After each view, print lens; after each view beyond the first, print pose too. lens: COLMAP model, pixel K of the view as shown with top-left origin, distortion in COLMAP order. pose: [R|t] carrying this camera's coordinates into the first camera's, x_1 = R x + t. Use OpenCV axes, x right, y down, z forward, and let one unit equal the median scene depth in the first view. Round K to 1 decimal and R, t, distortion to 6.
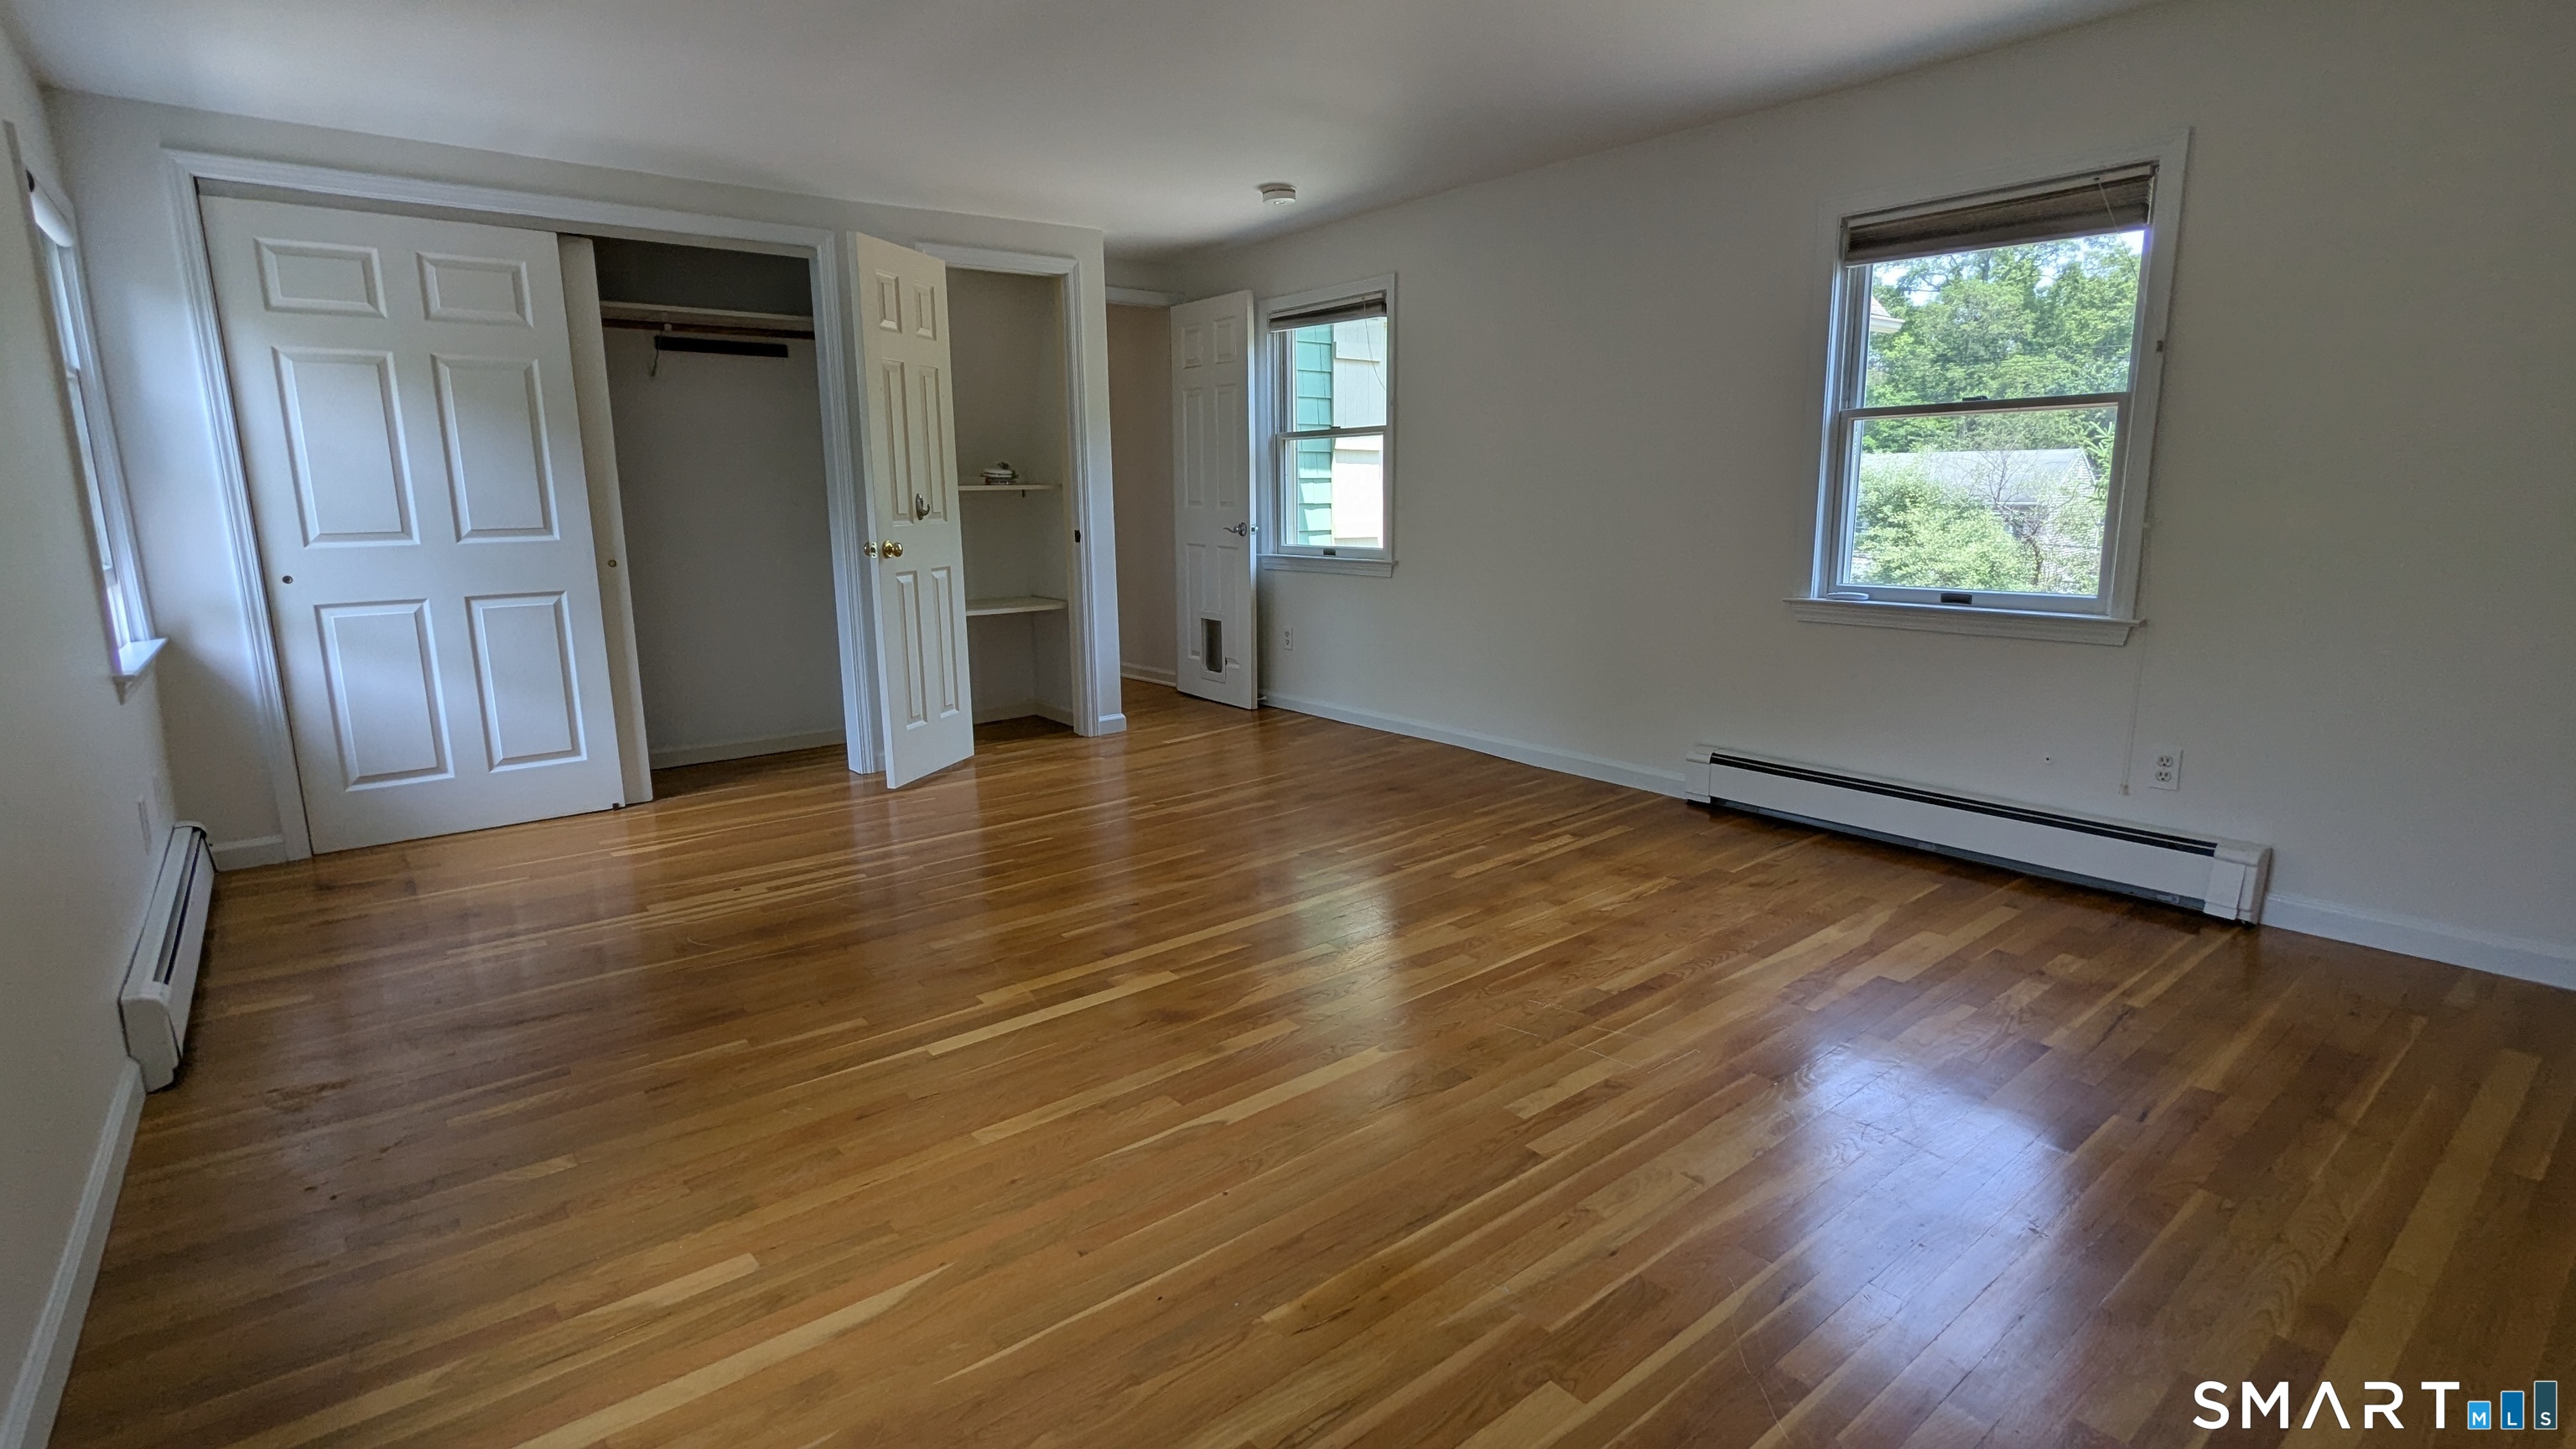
lens RADIAL K [[1215.1, 0, 1281.7], [0, 1215.1, 714.6], [0, 0, 1]] dist [0.003318, -0.000866]
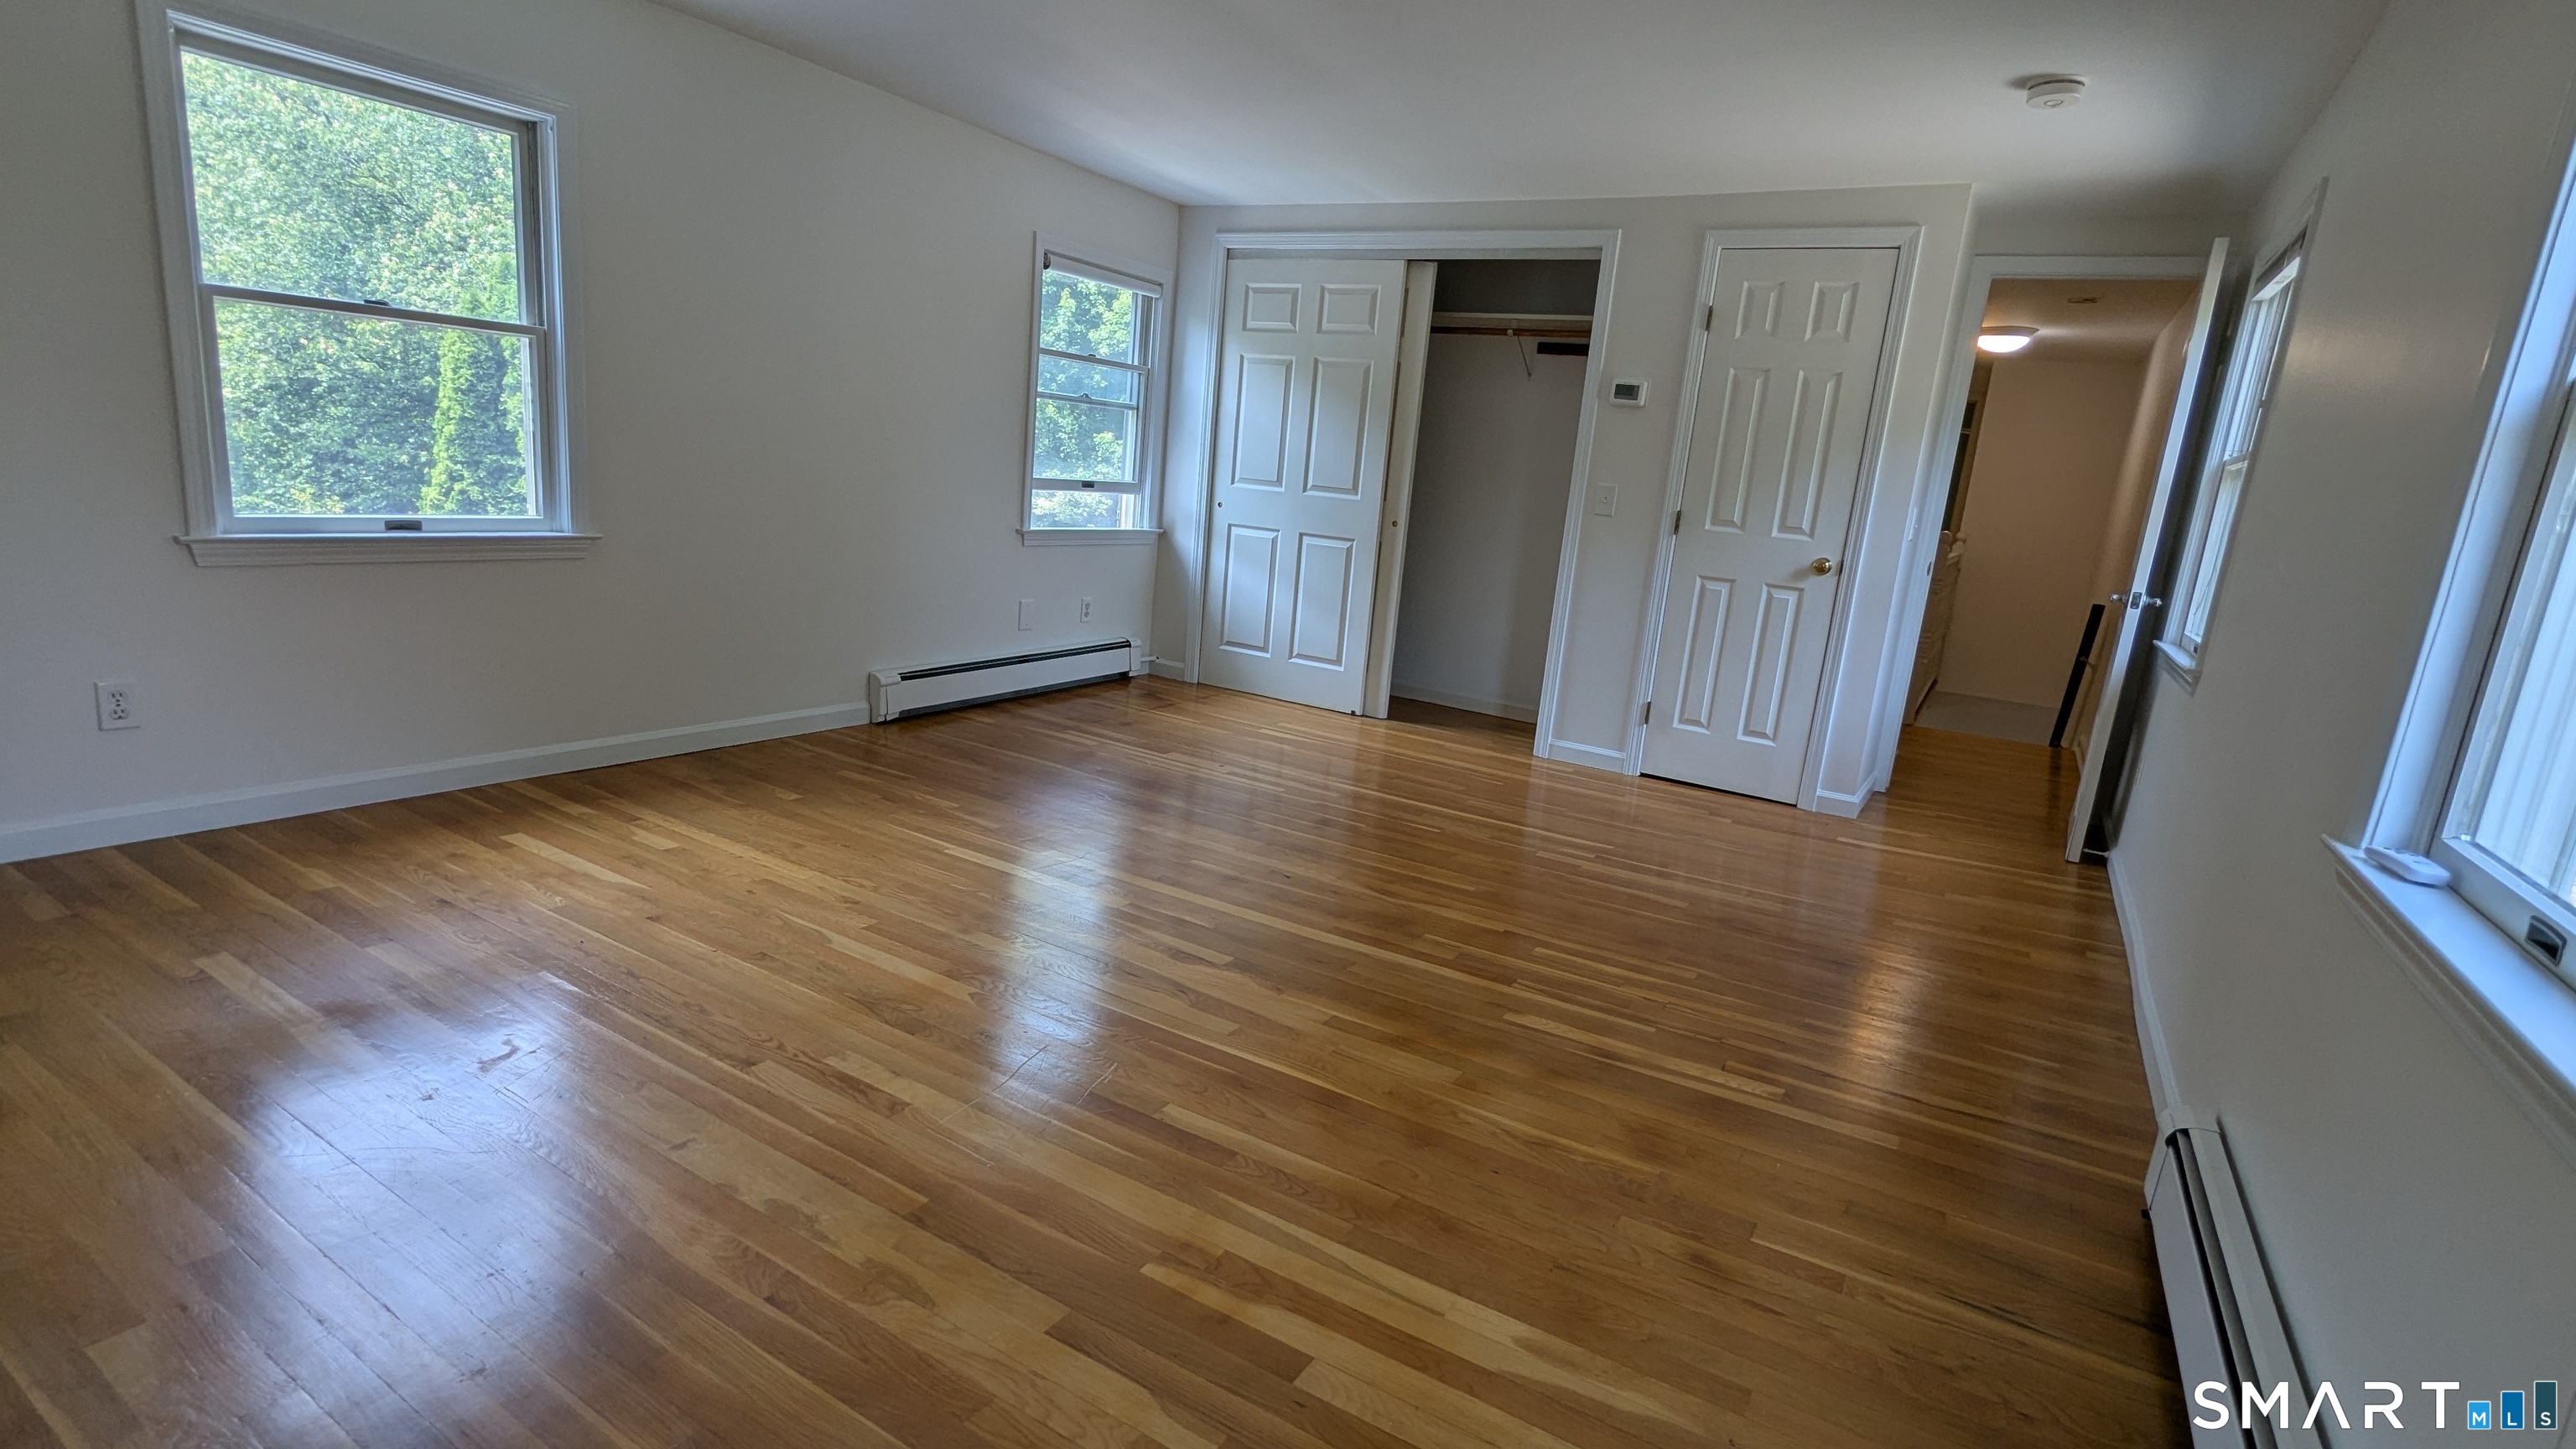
lens RADIAL K [[1215.1, 0, 1294.3], [0, 1215.1, 720.9], [0, 0, 1]] dist [0.003318, -0.000866]
pose [[0.343689, 0.238477, -0.908299, 0.667108], [-0.265584, 0.952415, 0.149567, -0.102737], [0.900746, 0.189825, 0.390671, 0.520452]]
